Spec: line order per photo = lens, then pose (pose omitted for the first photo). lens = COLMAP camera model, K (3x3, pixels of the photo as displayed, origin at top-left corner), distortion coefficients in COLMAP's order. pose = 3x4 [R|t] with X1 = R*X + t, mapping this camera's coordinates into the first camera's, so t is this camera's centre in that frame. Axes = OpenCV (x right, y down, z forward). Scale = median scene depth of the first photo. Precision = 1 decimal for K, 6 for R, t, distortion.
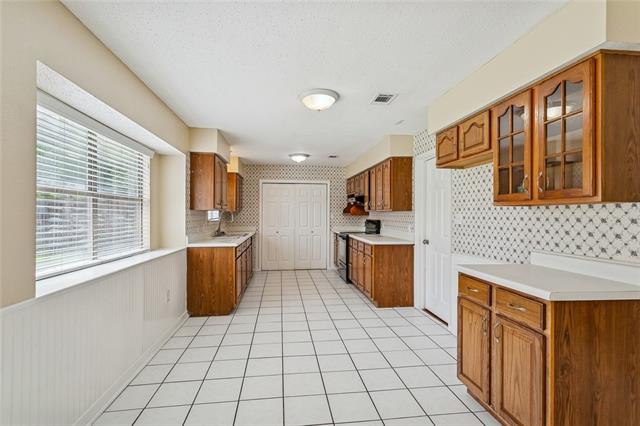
lens RADIAL K [[305.3, 0, 318.2], [0, 305.3, 217.5], [0, 0, 1]] dist [-0.001694, -0.000179]
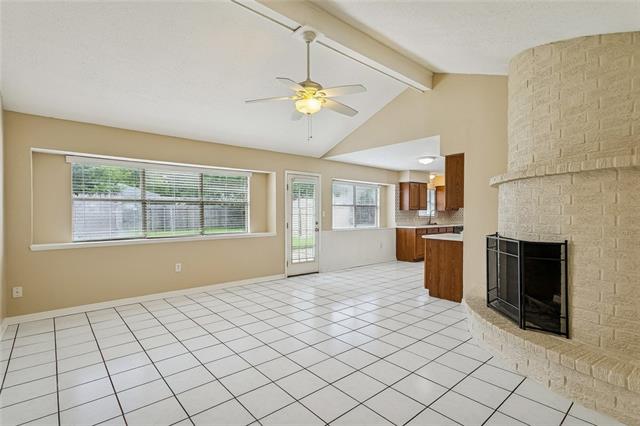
lens RADIAL K [[305.3, 0, 319.7], [0, 305.3, 214.7], [0, 0, 1]] dist [-0.001694, -0.000179]
pose [[0.561264, 0.007512, -0.827603, 0.874571], [-0.014851, 0.999889, -0.000996, 0.013233], [0.827504, 0.012849, 0.561313, -0.543400]]
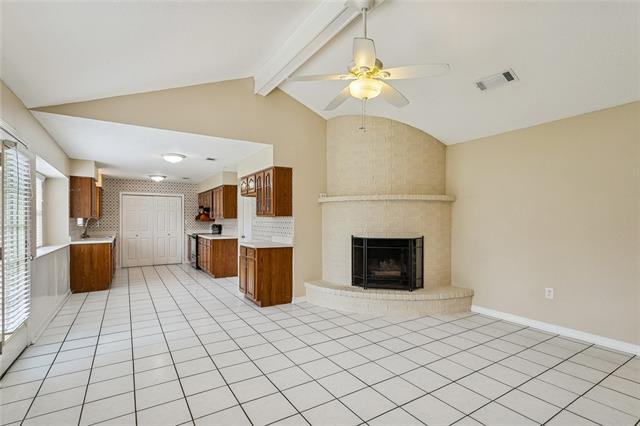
lens RADIAL K [[305.3, 0, 319.7], [0, 305.3, 224.1], [0, 0, 1]] dist [-0.001694, -0.000179]
pose [[0.905157, -0.007346, 0.425013, 0.012126], [0.006914, 0.999973, 0.002560, 0.007070], [-0.425021, 0.000622, 0.905183, -0.639381]]
